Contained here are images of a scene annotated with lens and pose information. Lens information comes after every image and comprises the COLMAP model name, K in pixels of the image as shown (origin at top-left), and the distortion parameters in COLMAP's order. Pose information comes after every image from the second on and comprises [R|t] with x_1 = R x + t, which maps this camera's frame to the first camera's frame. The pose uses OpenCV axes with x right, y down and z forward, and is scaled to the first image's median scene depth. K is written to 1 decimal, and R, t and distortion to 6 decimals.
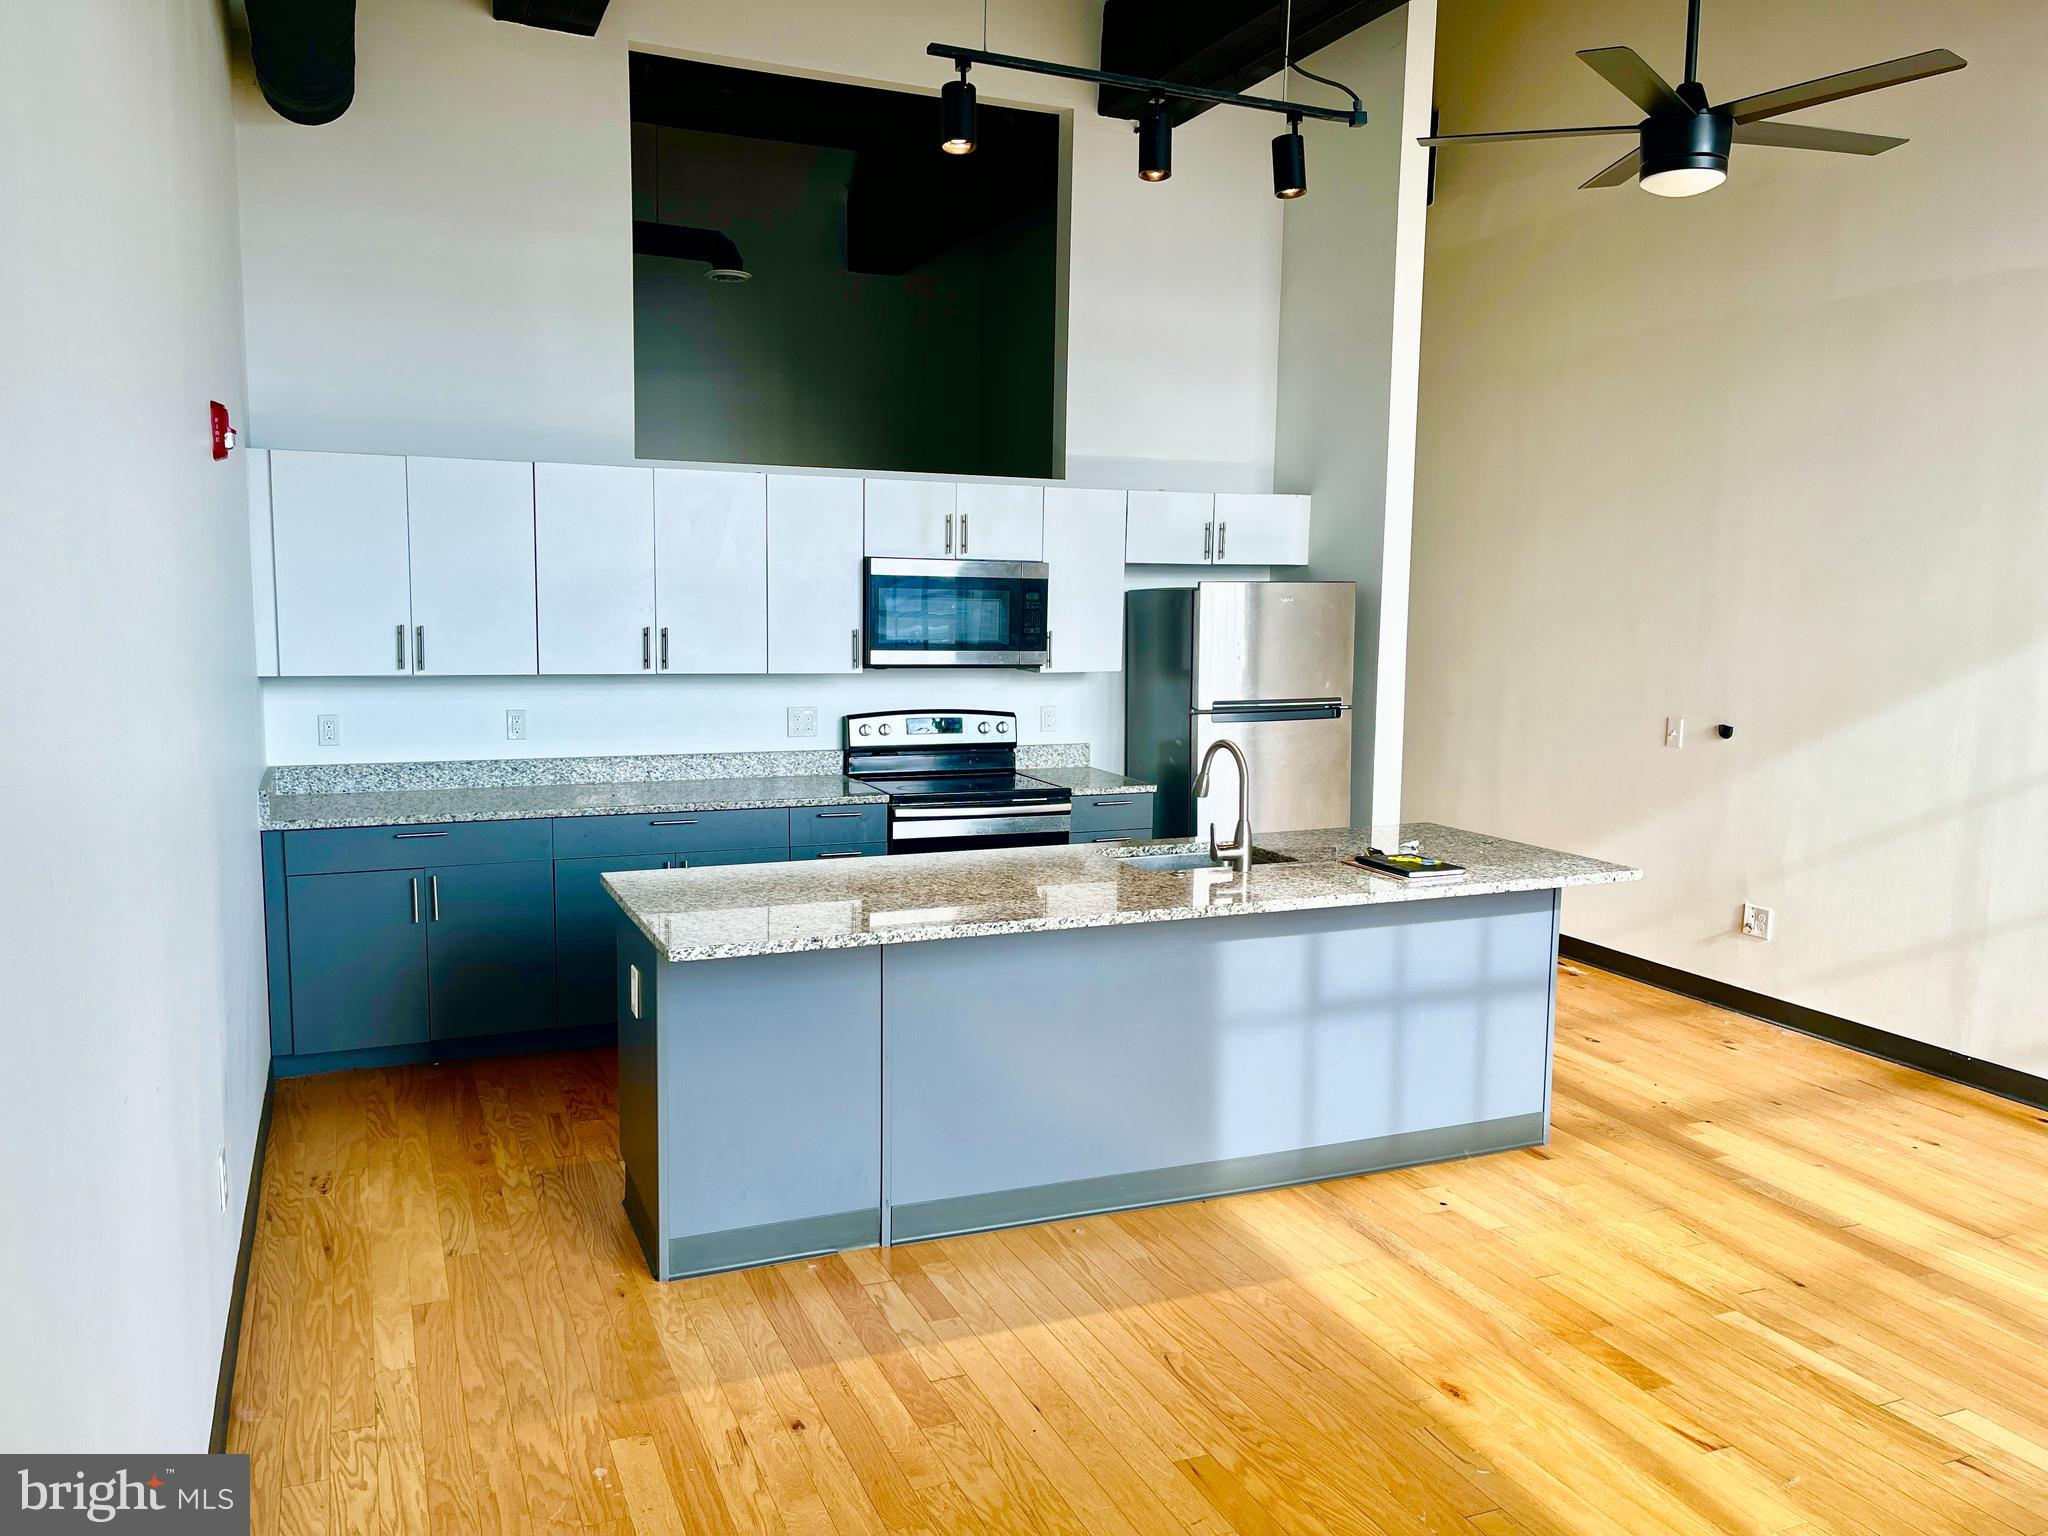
lens RADIAL K [[1550.5, 0, 1024.0], [0, 1550.5, 768.0], [0, 0, 1]] dist [0.038325, -0.000140]
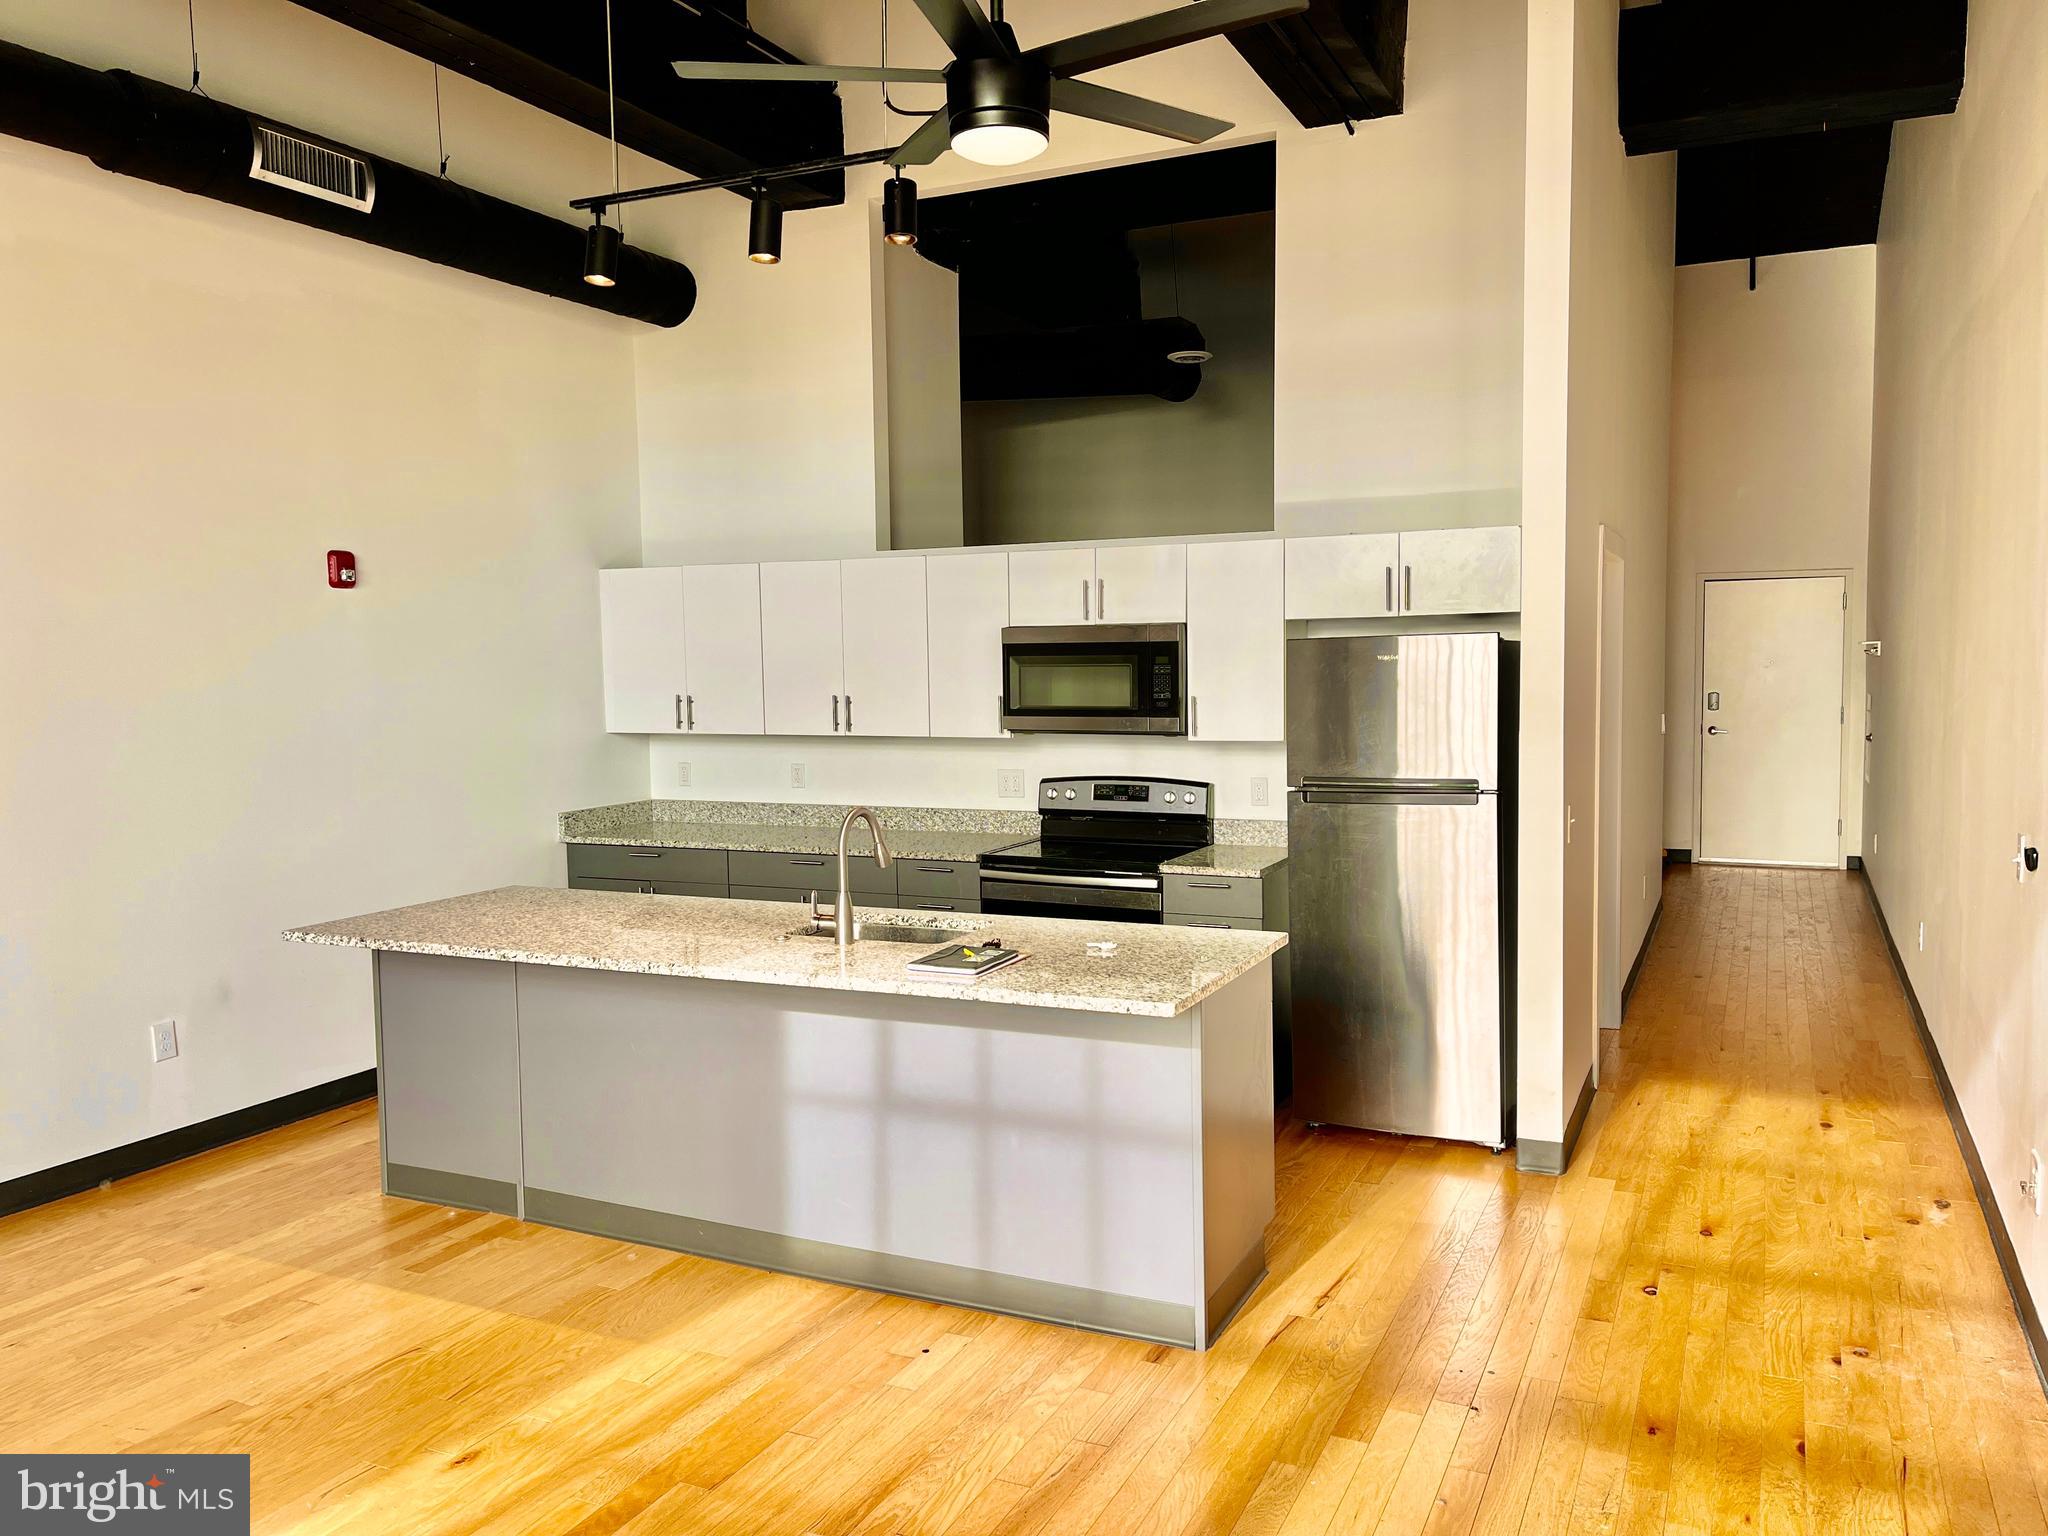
lens RADIAL K [[1557.7, 0, 1024.0], [0, 1557.7, 768.0], [0, 0, 1]] dist [0.061914, -0.086659]
pose [[0.654942, 0.029785, -0.755092, 0.731429], [-0.062992, 0.997897, -0.015275, -0.027142], [0.753049, 0.057569, 0.655441, 0.343571]]
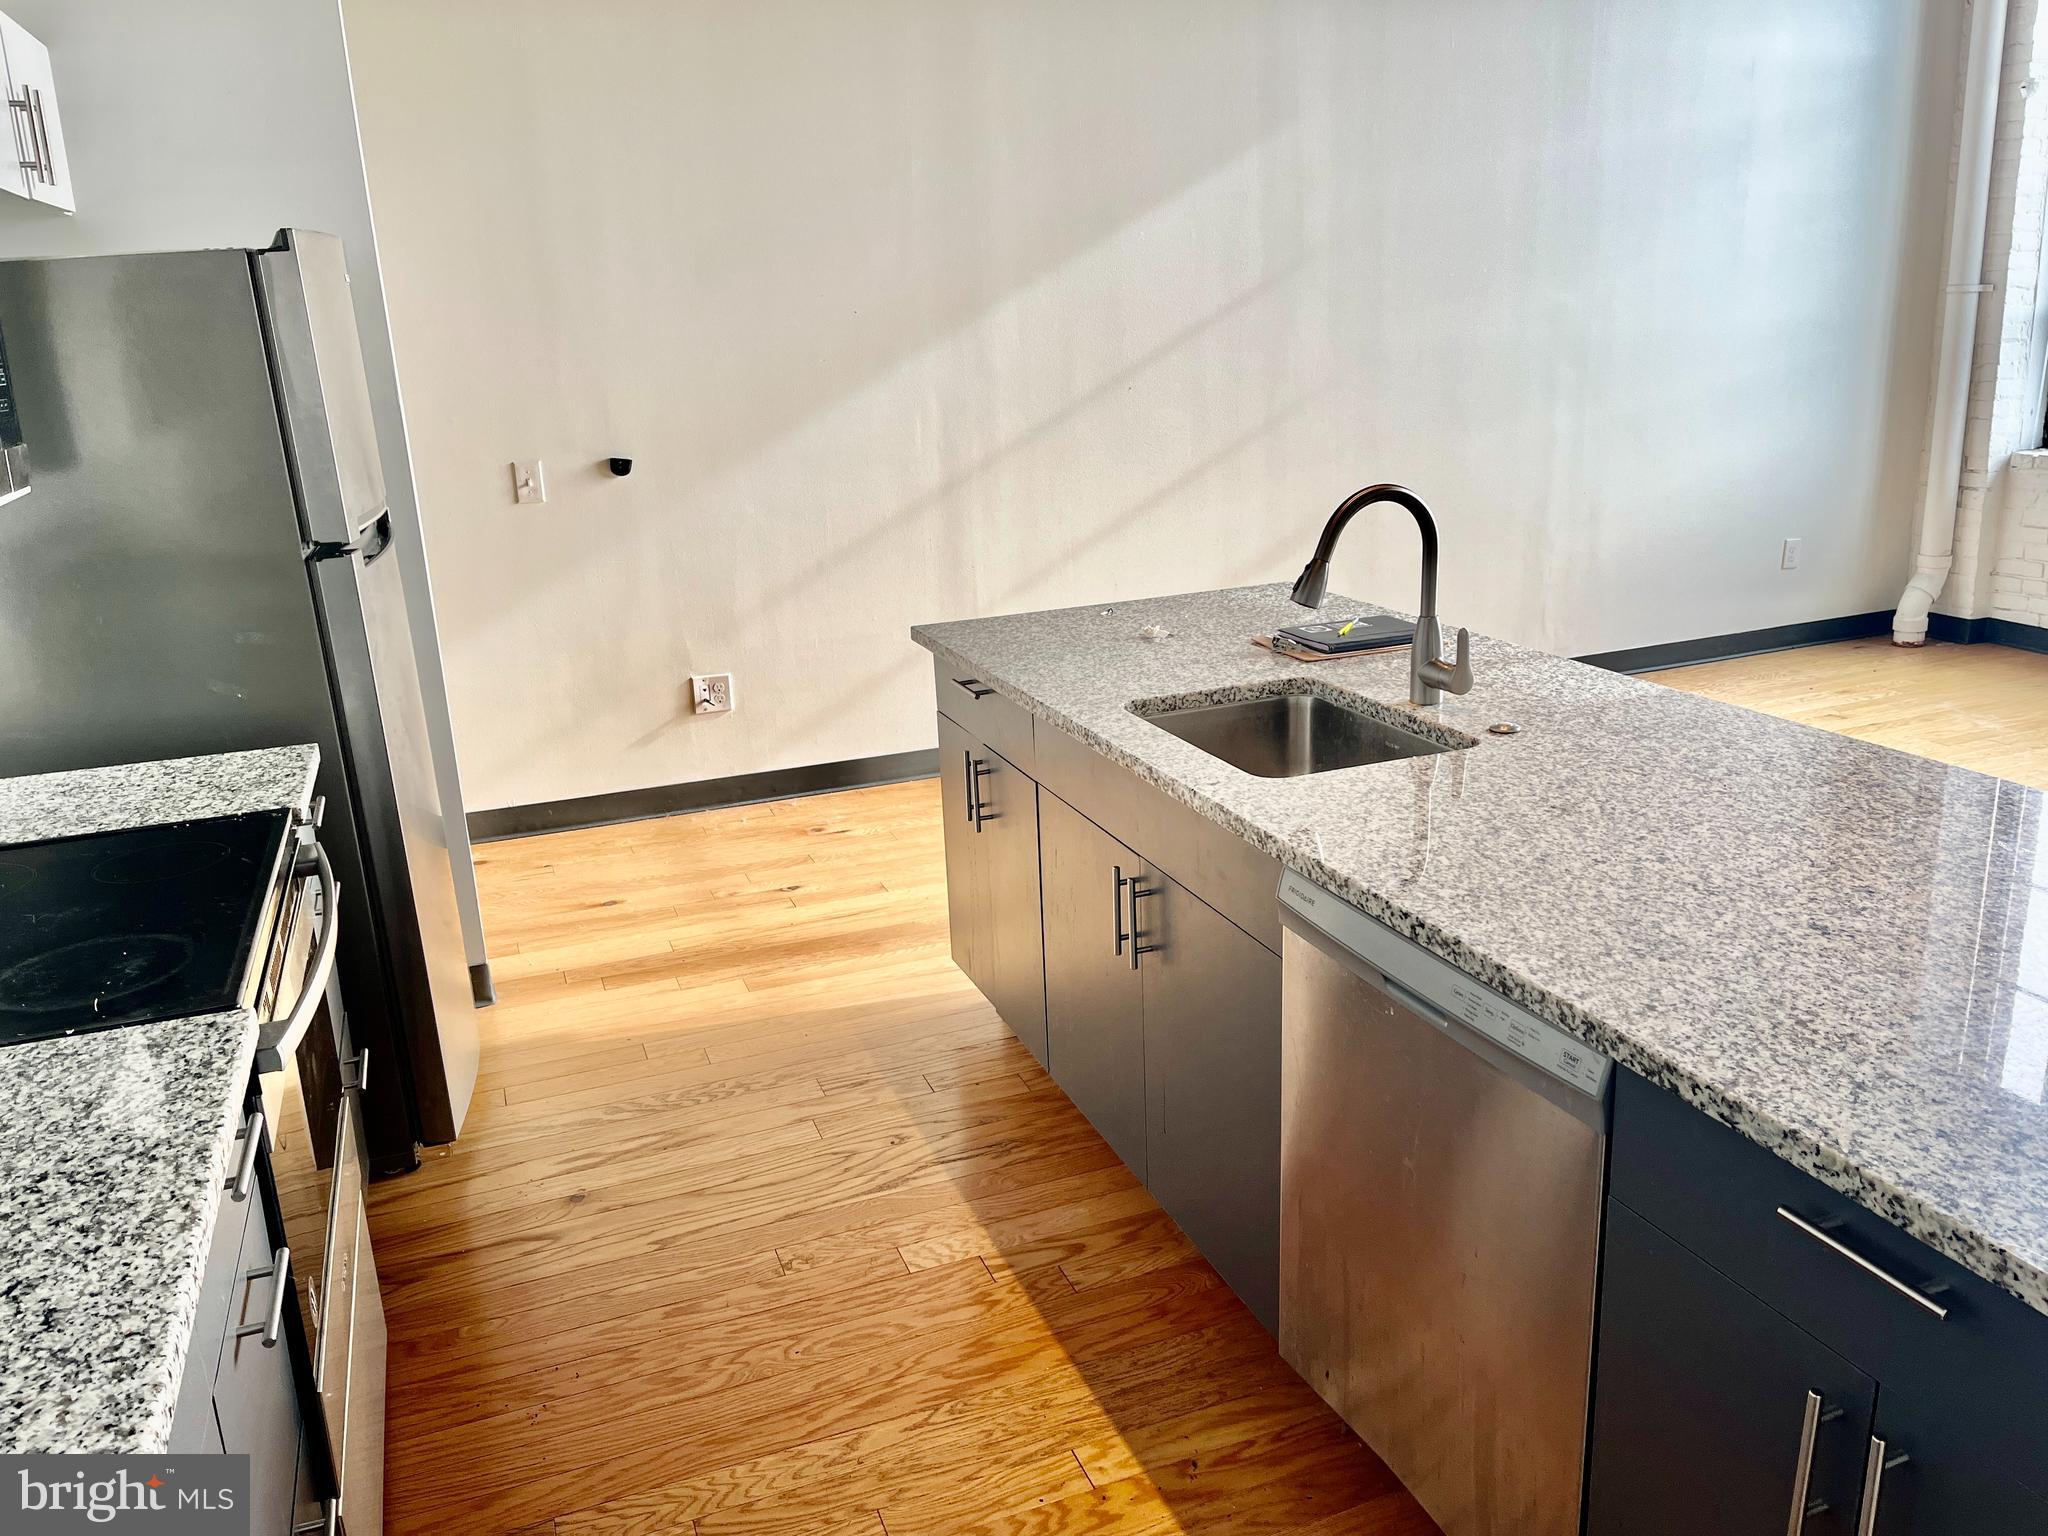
lens RADIAL K [[1541.6, 0, 1024.0], [0, 1541.6, 768.0], [0, 0, 1]] dist [0.073610, -0.057975]
pose [[0.045110, -0.302552, 0.952065, -0.334013], [0.161732, 0.942674, 0.291904, -0.082034], [-0.985803, 0.140812, 0.091456, 0.851786]]
